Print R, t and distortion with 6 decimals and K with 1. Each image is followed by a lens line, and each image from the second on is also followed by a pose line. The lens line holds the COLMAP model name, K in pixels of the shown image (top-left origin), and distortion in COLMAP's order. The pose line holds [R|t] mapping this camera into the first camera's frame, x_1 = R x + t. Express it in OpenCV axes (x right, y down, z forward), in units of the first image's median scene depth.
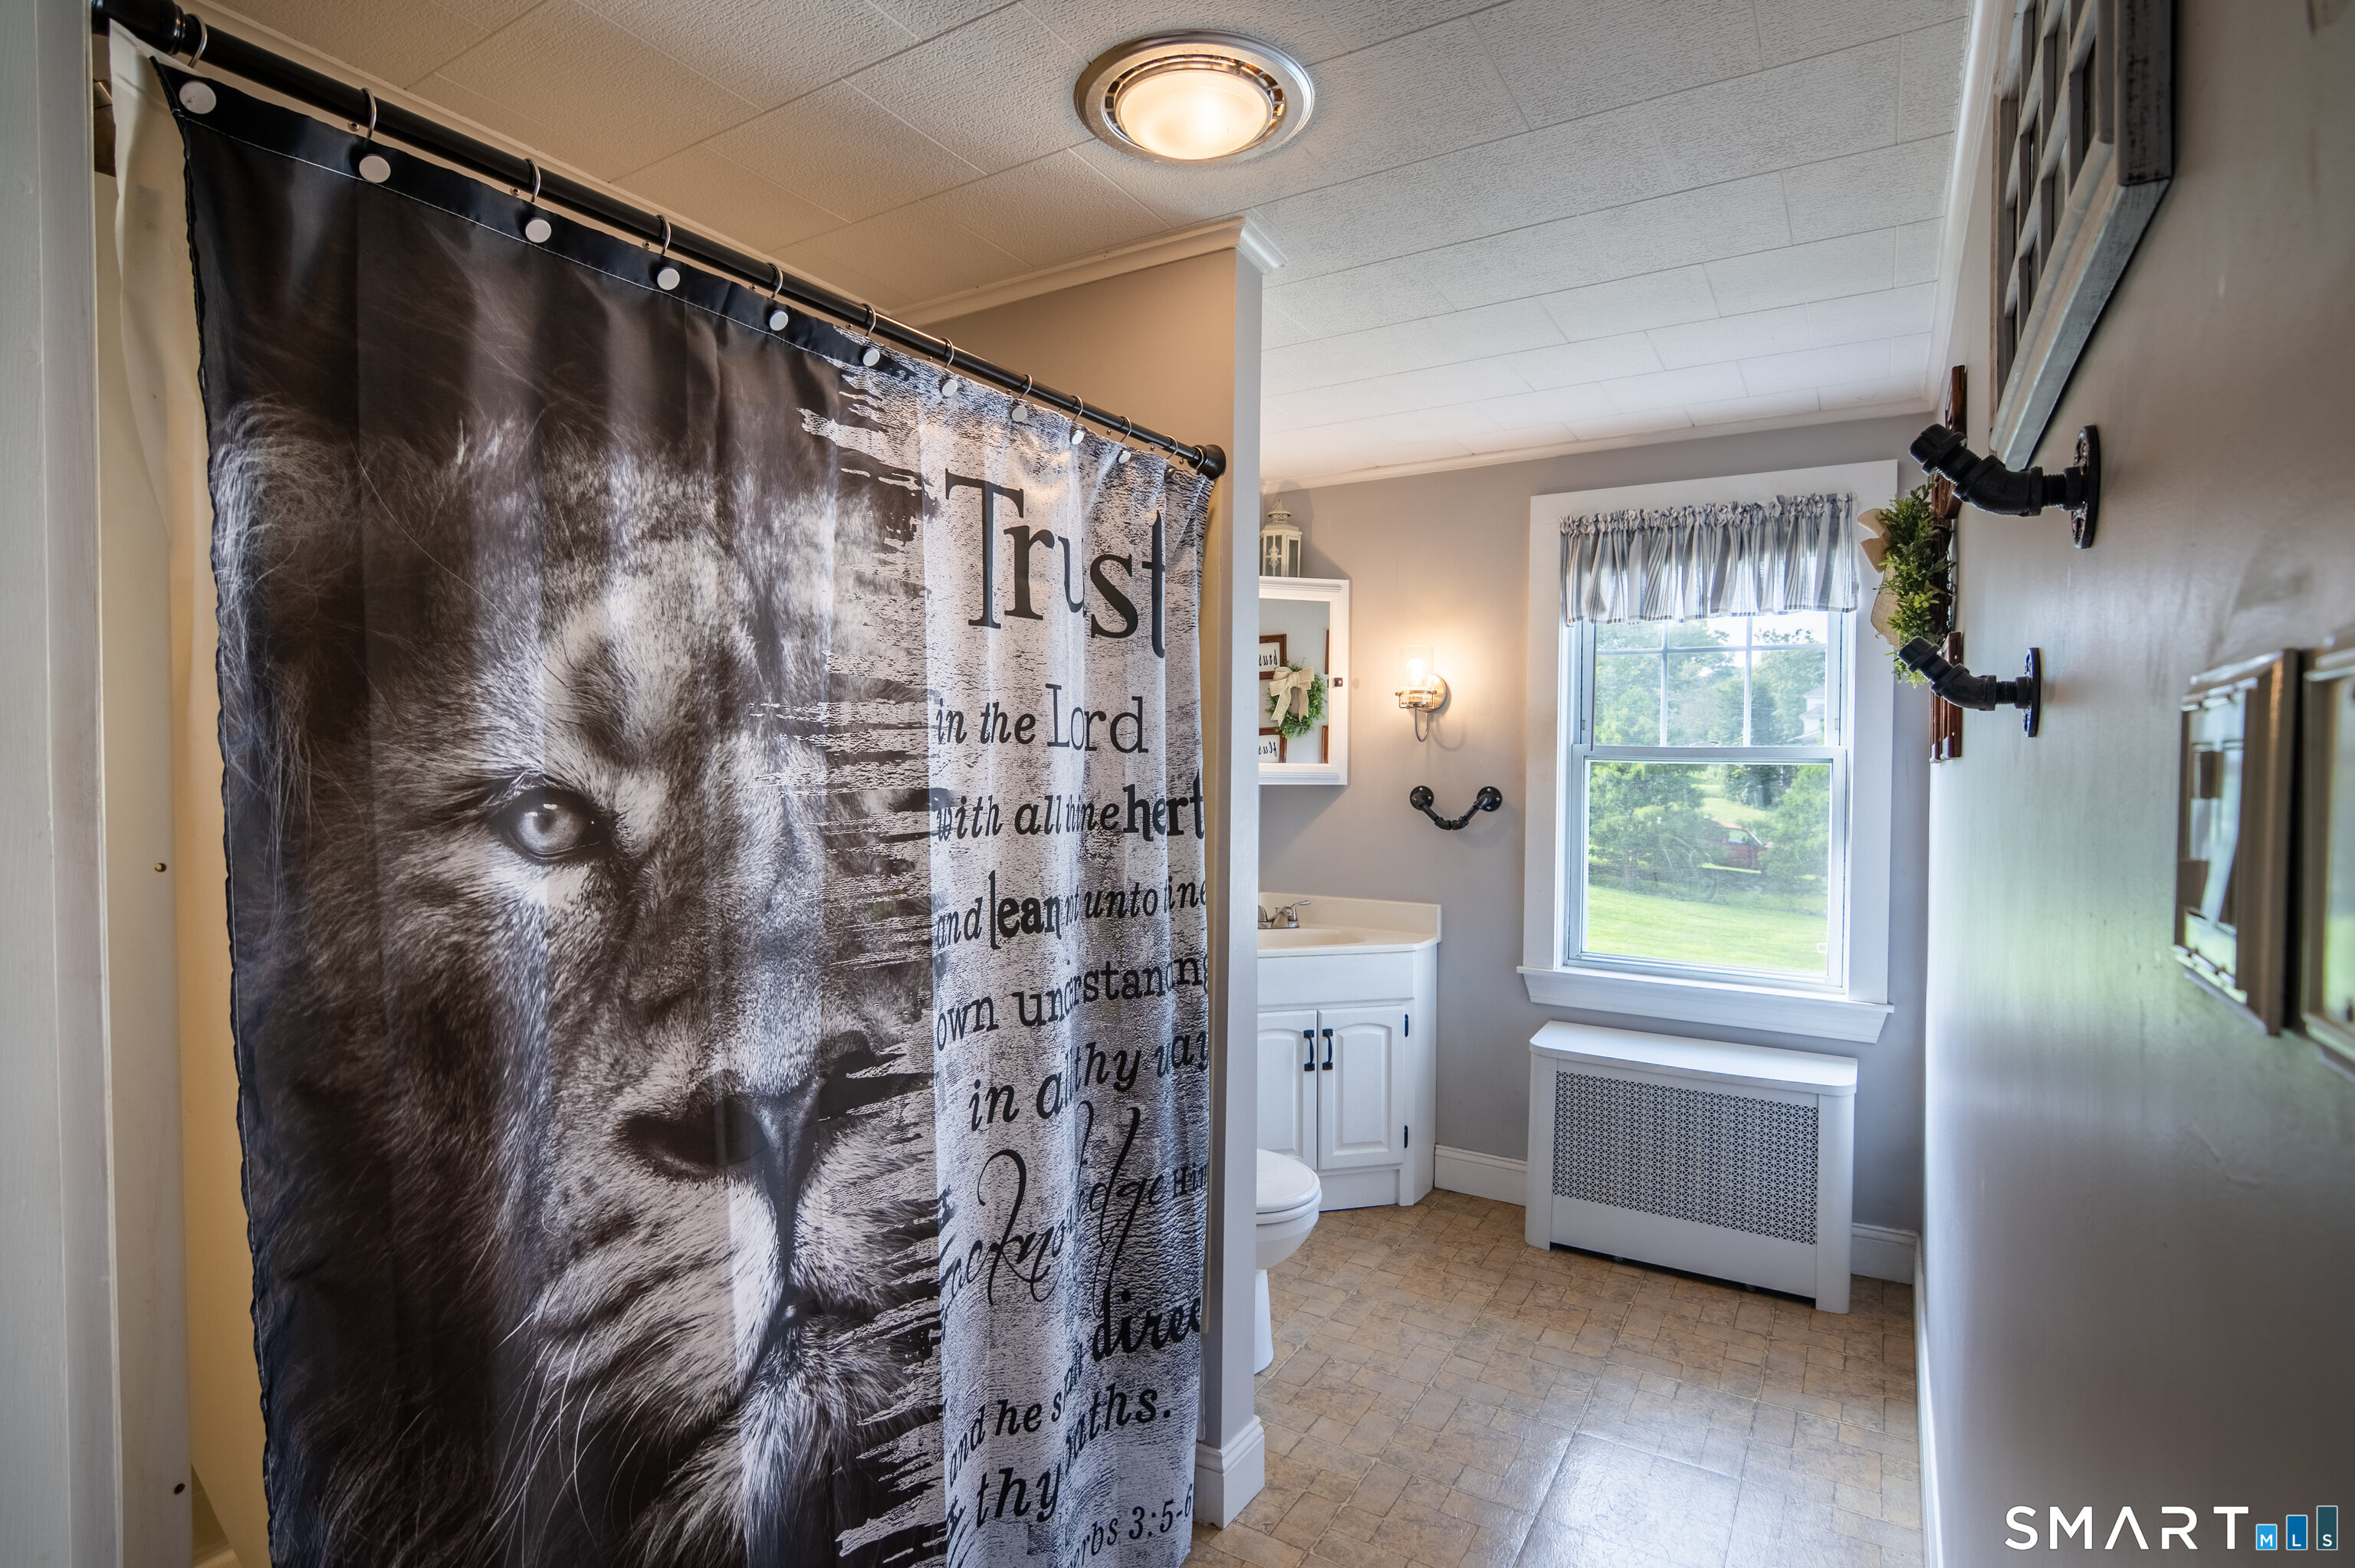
lens RADIAL K [[1151.6, 0, 1162.9], [0, 1151.6, 780.2], [0, 0, 1]] dist [-0.026806, -0.000589]
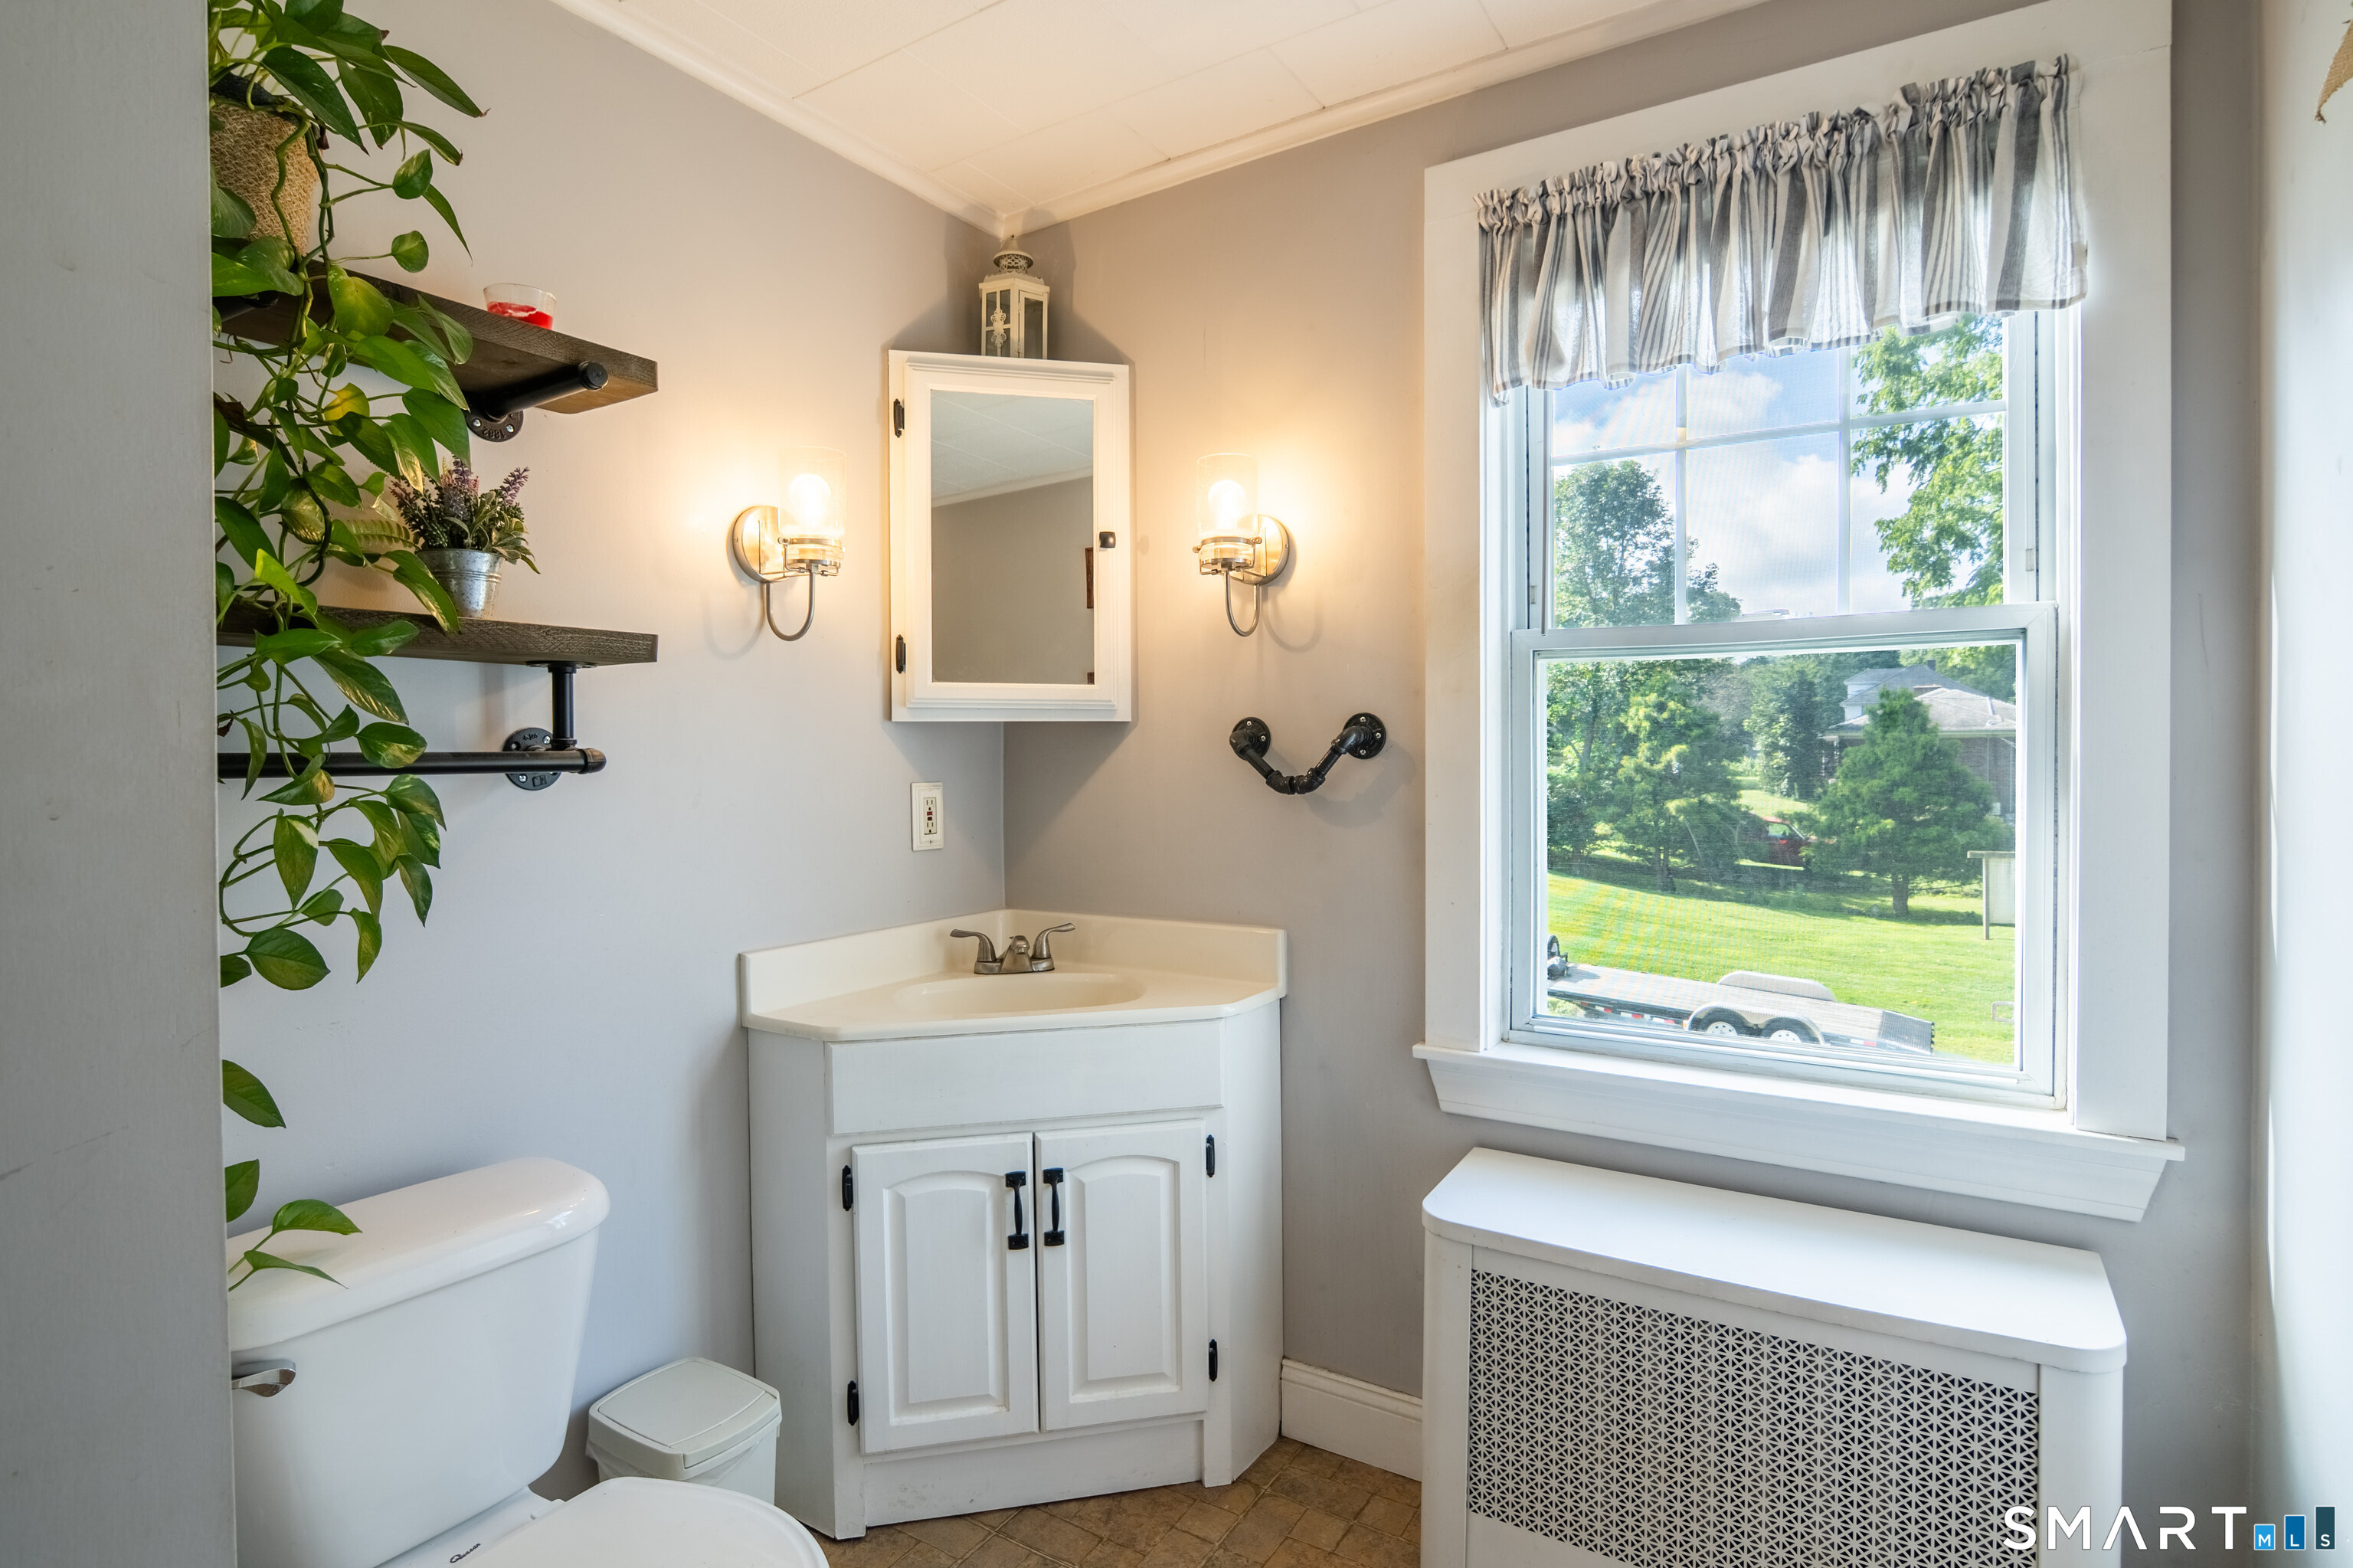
lens RADIAL K [[1166.7, 0, 1175.7], [0, 1166.7, 781.8], [0, 0, 1]] dist [-0.034087, 0.009529]
pose [[0.999836, -0.014245, -0.011202, 0.204813], [0.014223, 0.999897, -0.002095, 0.038764], [0.011231, 0.001935, 0.999935, 0.454880]]
